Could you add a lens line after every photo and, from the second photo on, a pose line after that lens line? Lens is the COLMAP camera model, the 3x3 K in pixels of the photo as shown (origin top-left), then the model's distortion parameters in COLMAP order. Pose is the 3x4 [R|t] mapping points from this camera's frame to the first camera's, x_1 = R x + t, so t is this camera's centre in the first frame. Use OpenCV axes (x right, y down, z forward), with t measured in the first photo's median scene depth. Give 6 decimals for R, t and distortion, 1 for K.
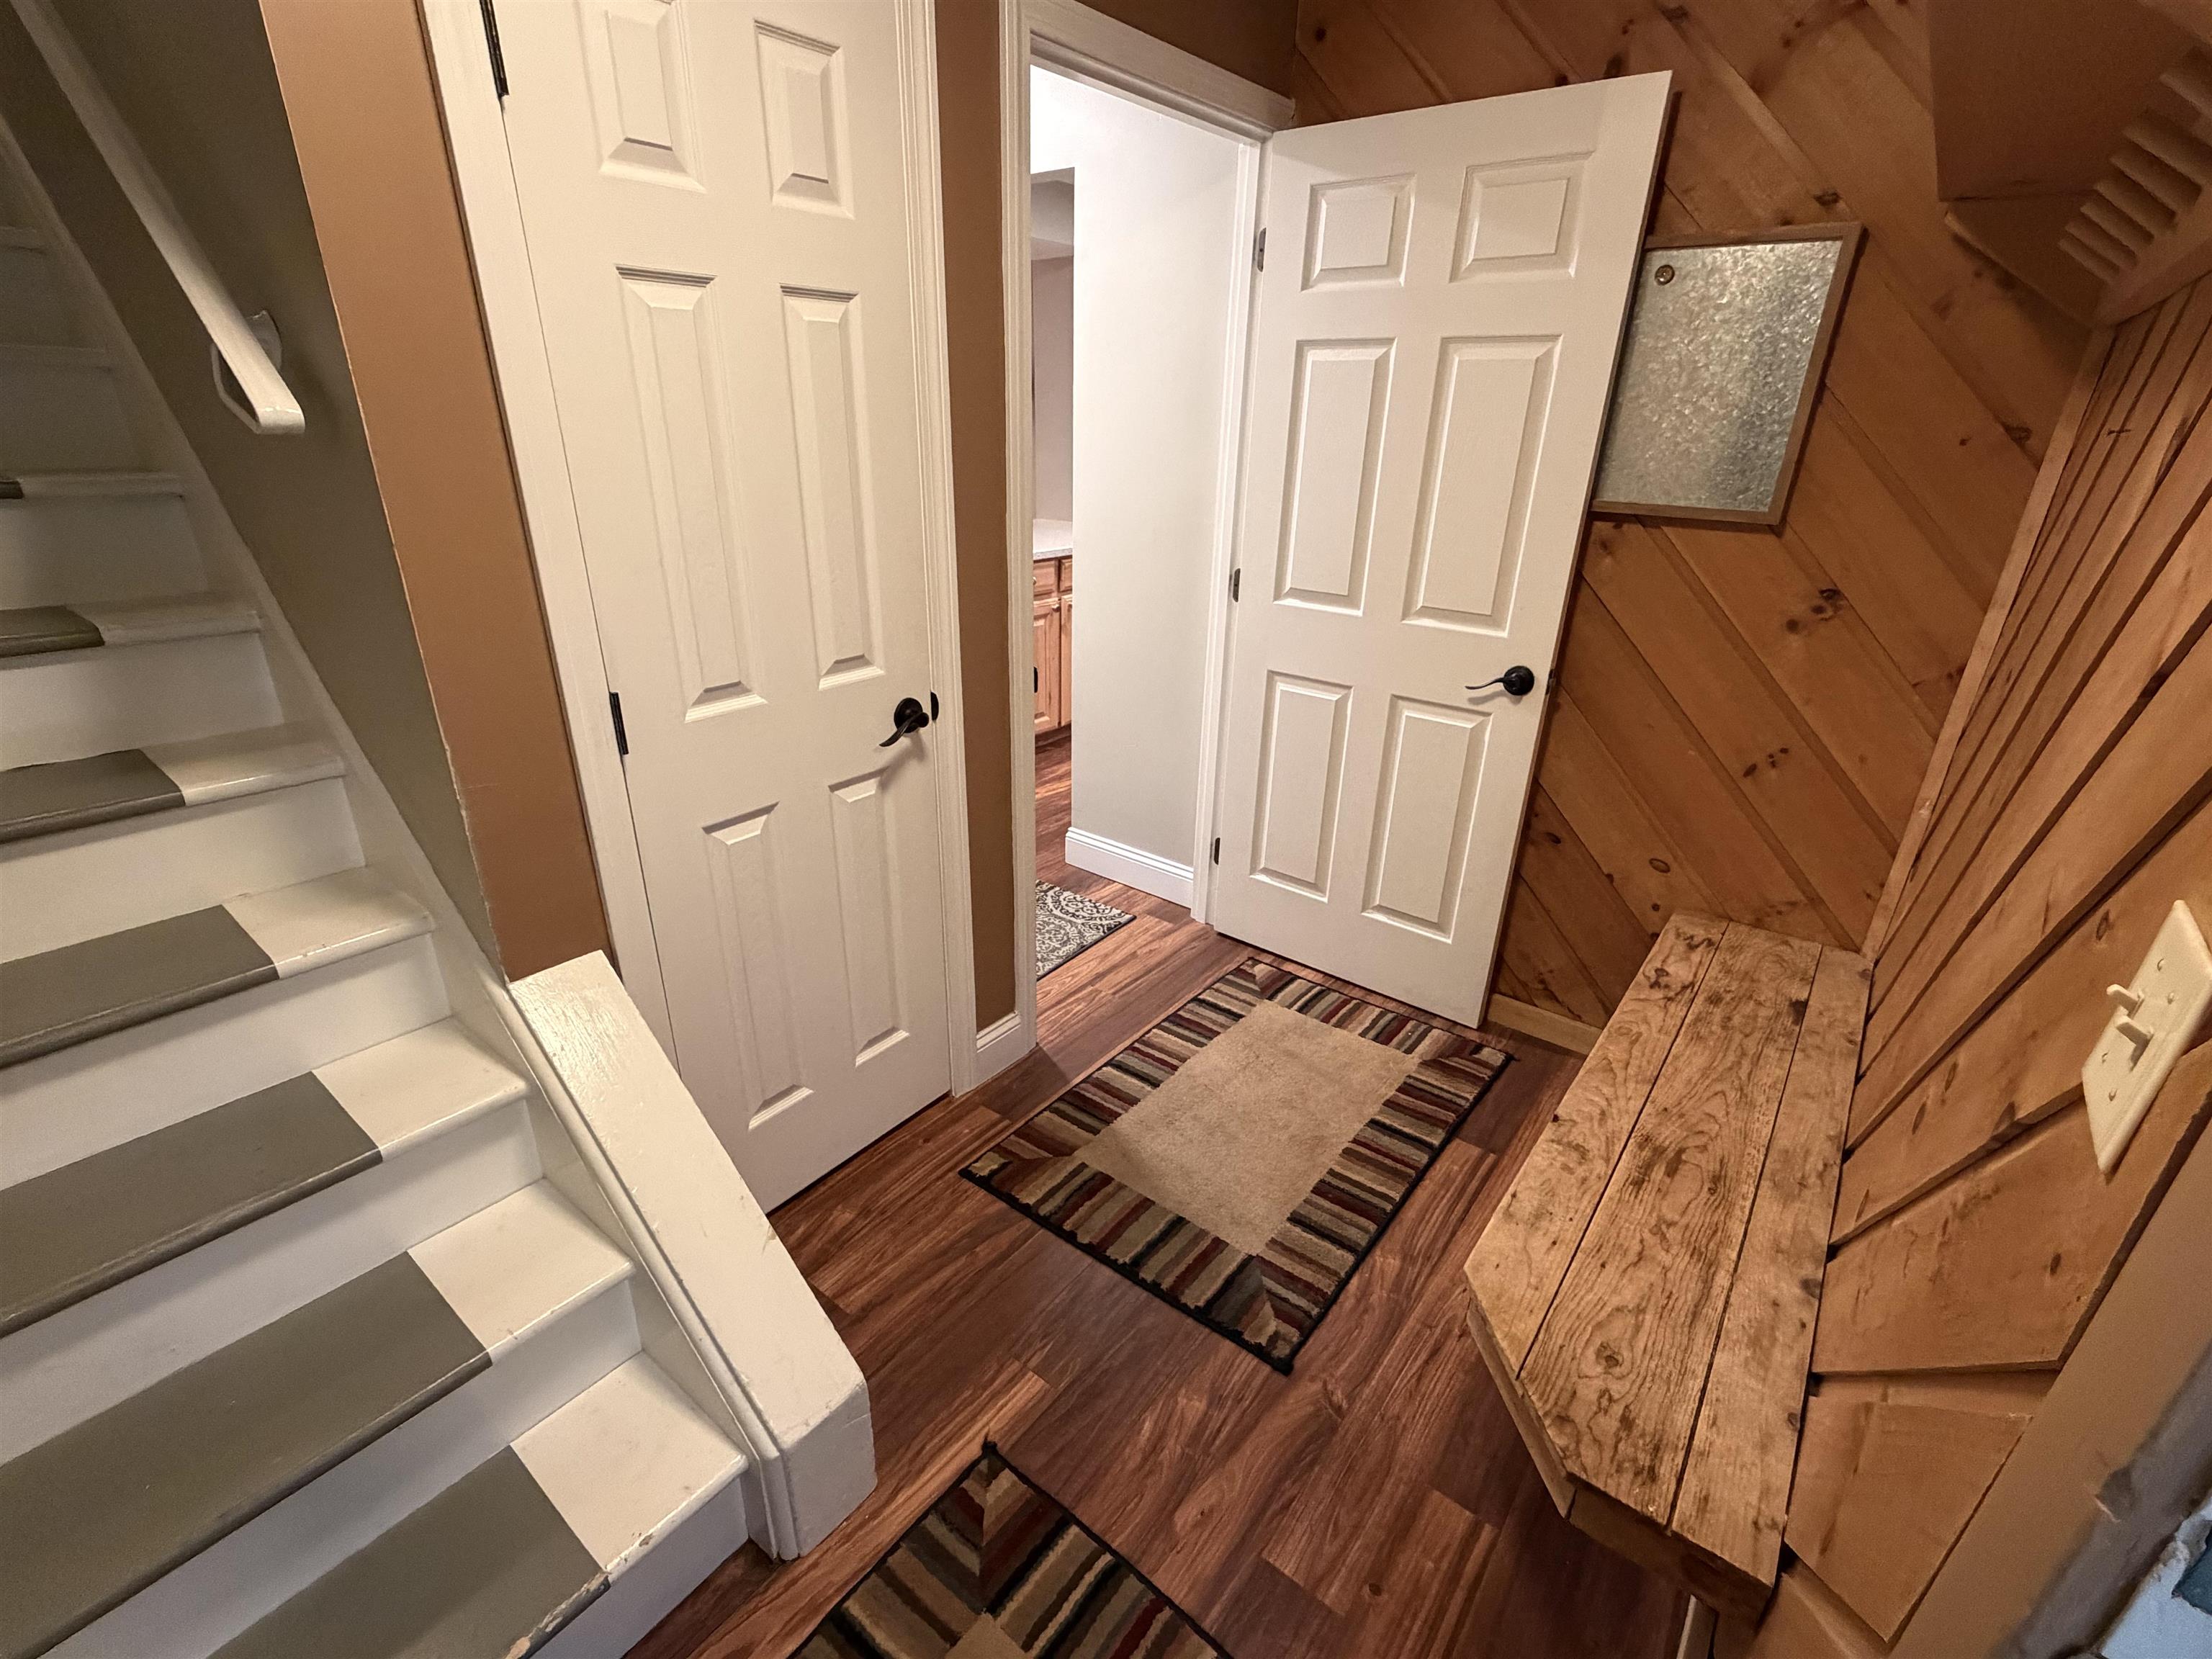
lens RADIAL K [[979.7, 0, 1099.8], [0, 979.7, 838.4], [0, 0, 1]] dist [-0.000164, 0.000010]
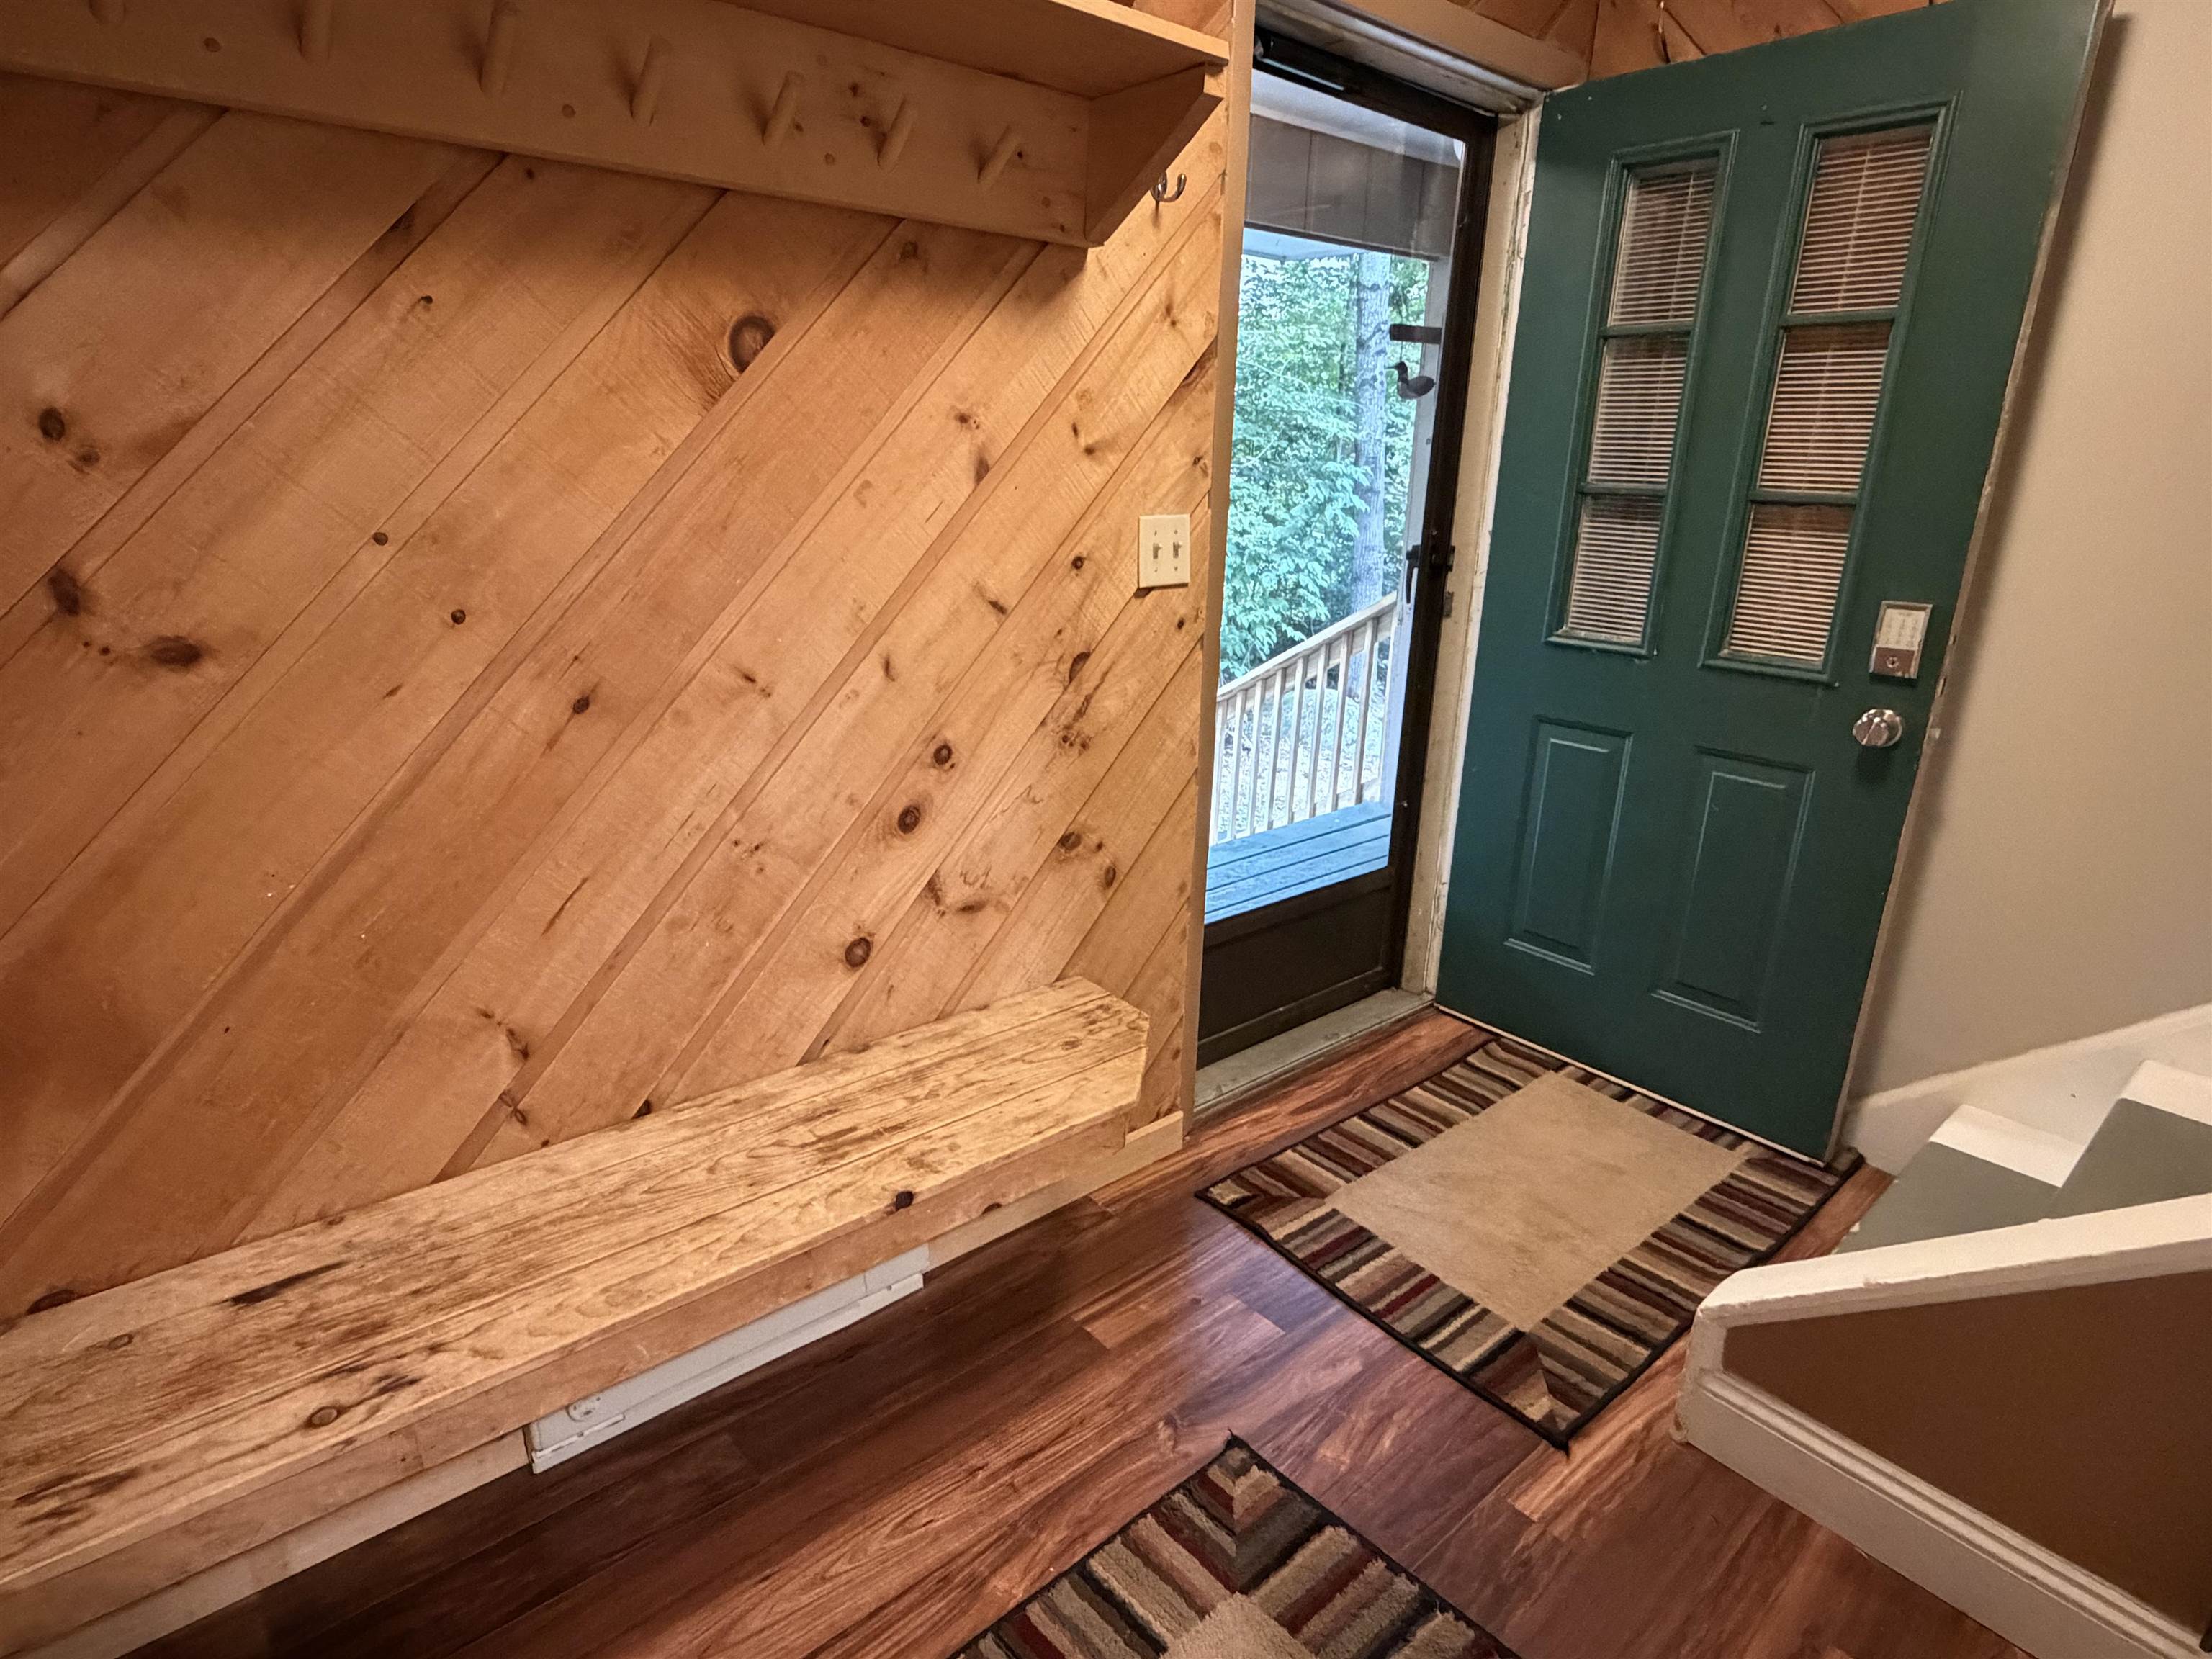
lens RADIAL K [[1203.4, 0, 1102.1], [0, 1203.4, 832.7], [0, 0, 1]] dist [0.002291, -0.001401]
pose [[-0.982693, -0.093862, 0.159700, 0.186326], [0.033078, 0.759351, 0.649840, -0.572447], [-0.182263, 0.643876, -0.743104, 1.546237]]
